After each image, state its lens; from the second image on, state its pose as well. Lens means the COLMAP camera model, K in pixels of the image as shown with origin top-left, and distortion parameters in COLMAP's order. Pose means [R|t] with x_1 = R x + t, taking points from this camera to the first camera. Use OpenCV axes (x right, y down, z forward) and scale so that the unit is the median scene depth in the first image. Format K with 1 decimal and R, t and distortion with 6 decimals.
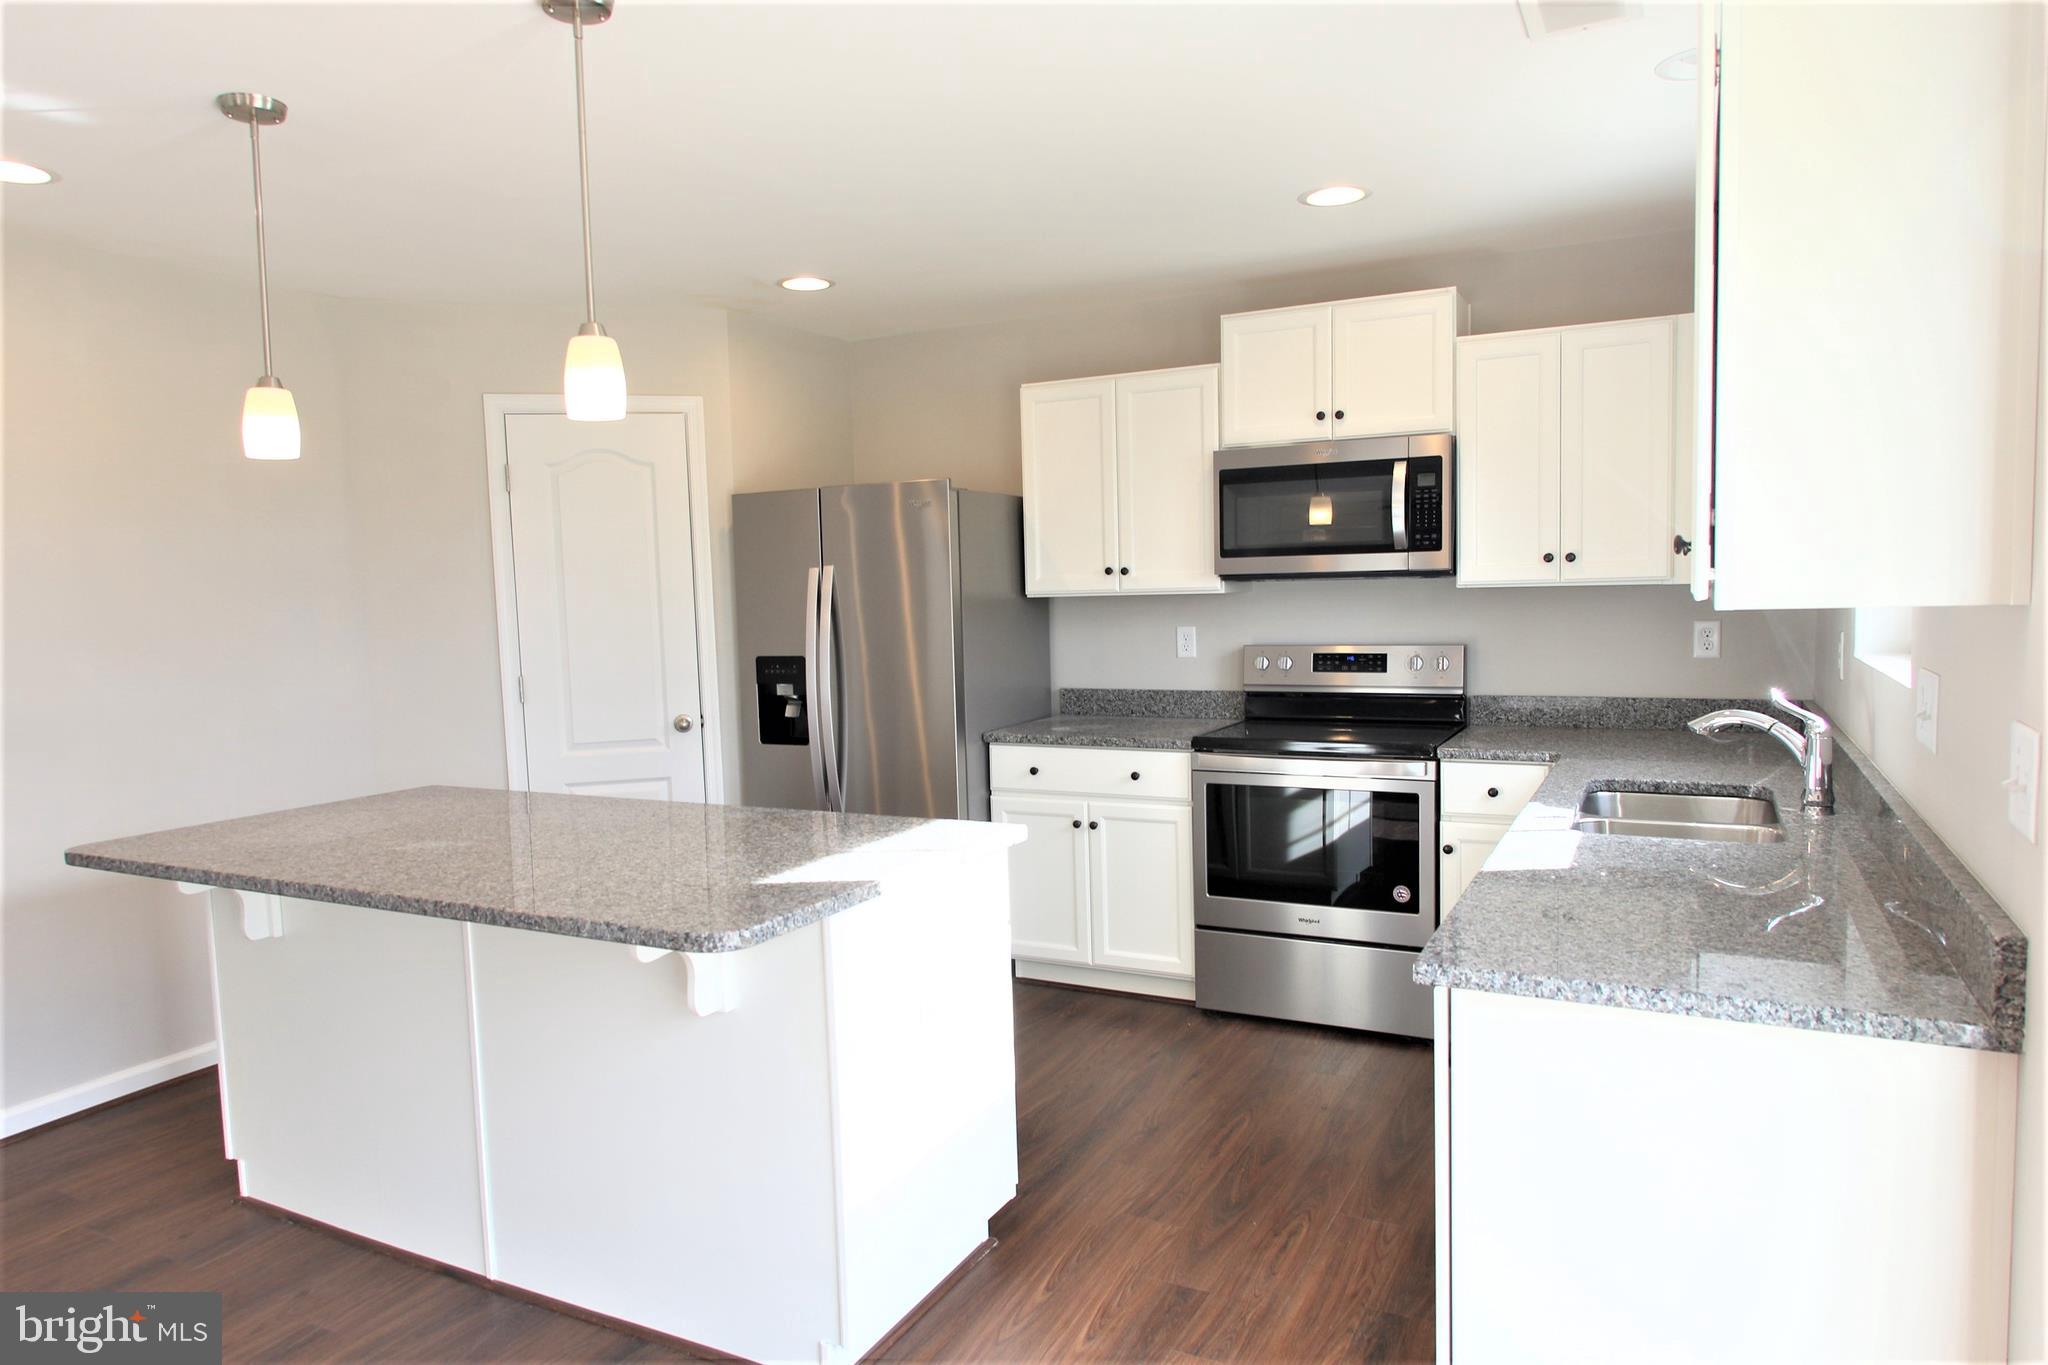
lens RADIAL K [[1287.4, 0, 1021.0], [0, 1287.4, 683.7], [0, 0, 1]] dist [-0.001624, -0.002320]
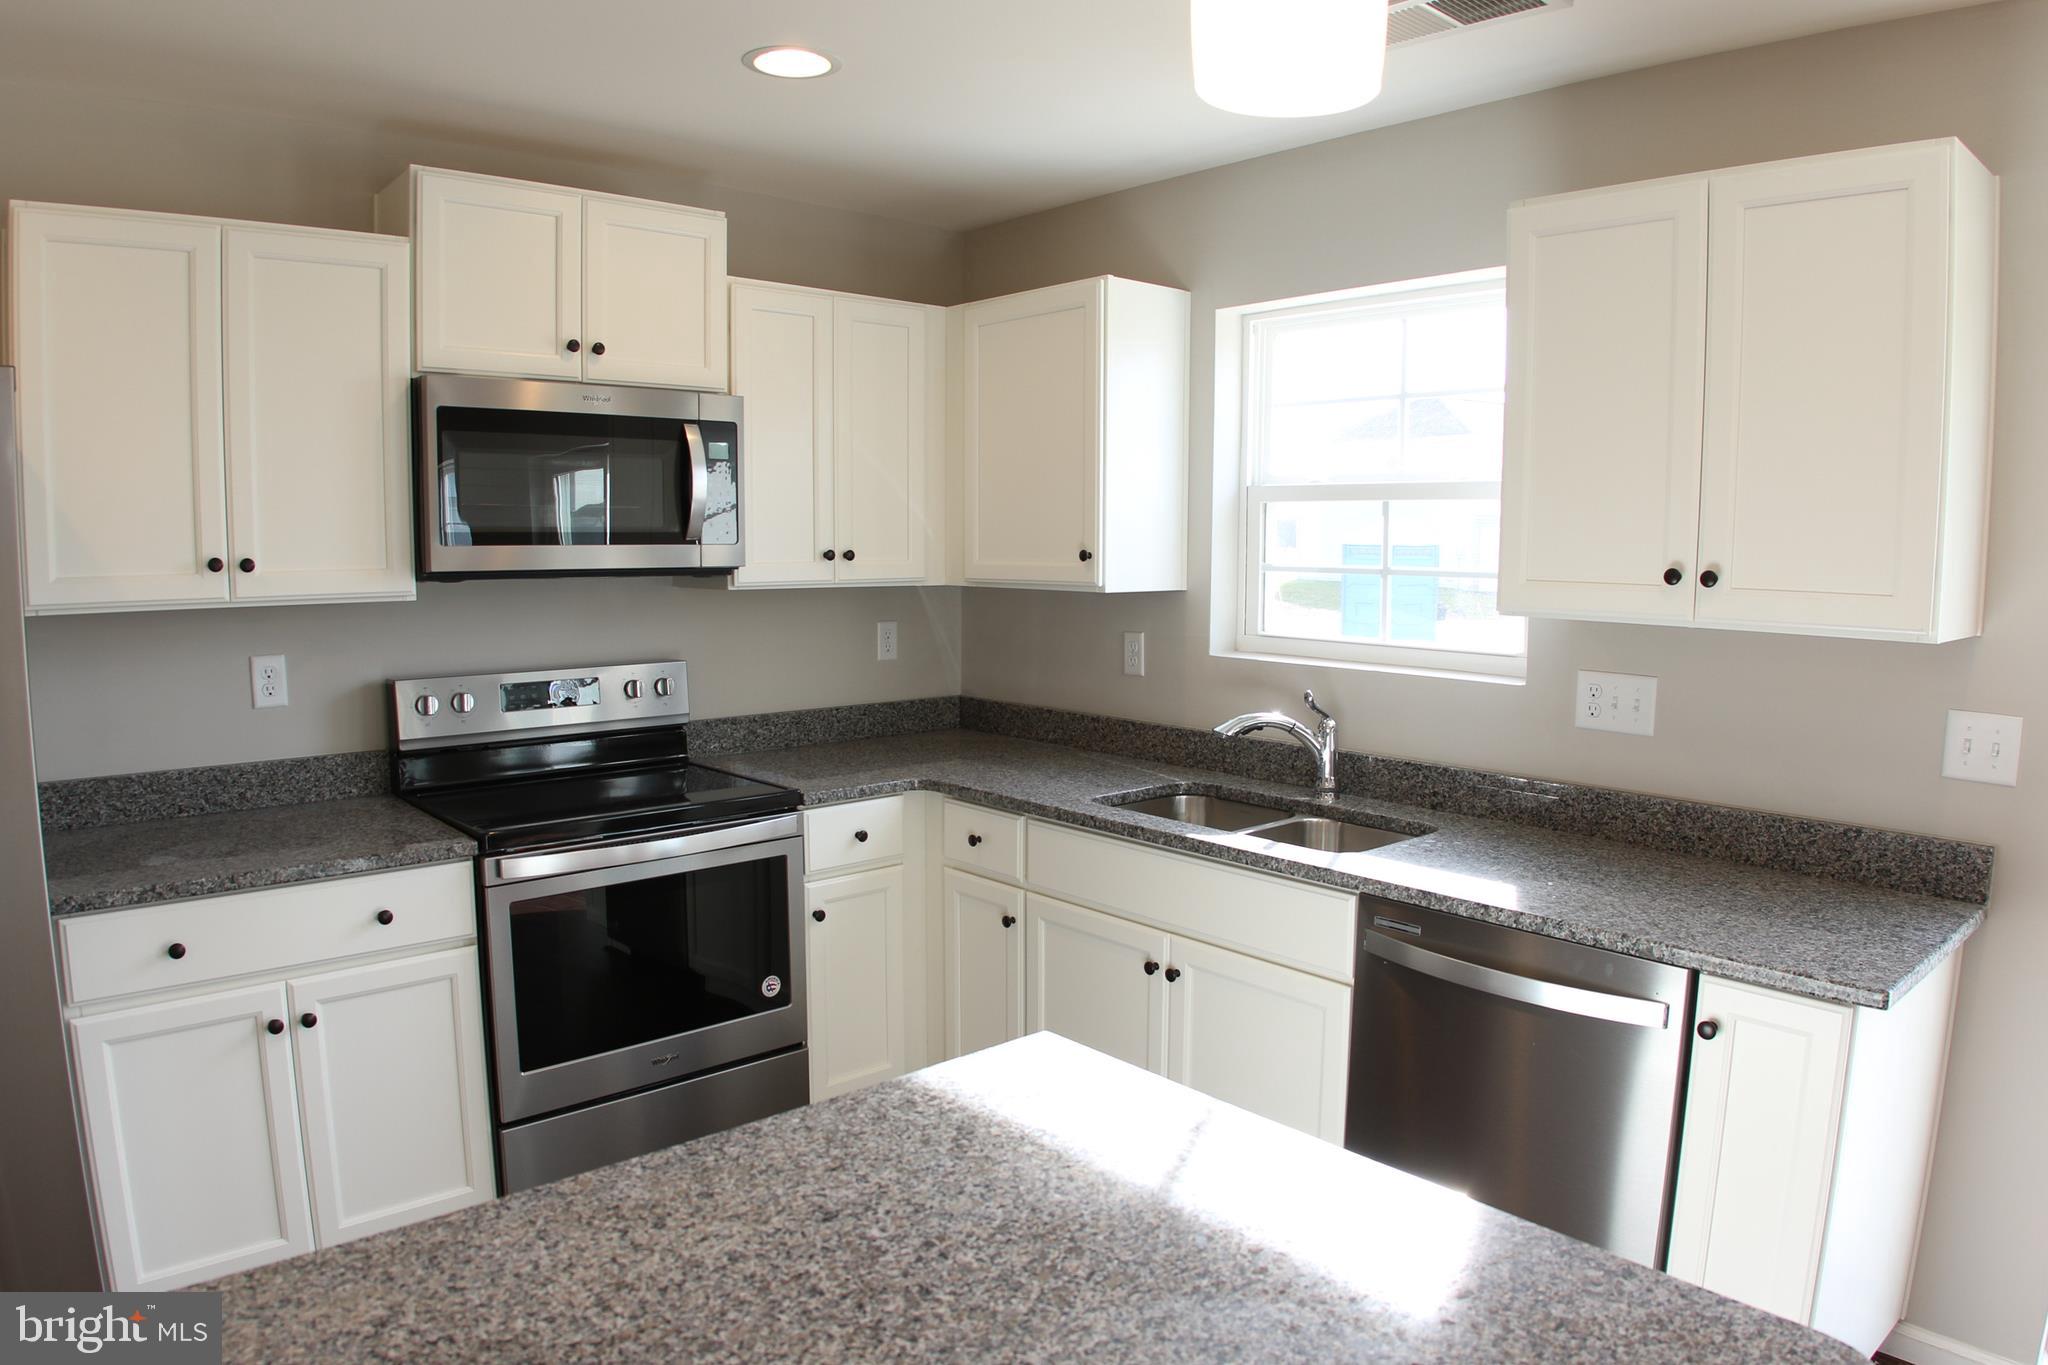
lens RADIAL K [[1333.3, 0, 1021.3], [0, 1333.3, 685.0], [0, 0, 1]] dist [-0.117225, 0.006082]
pose [[0.363207, -0.074331, 0.928739, -0.335142], [0.059680, 0.996622, 0.056424, -0.048064], [-0.929795, 0.034934, 0.366416, 0.499543]]
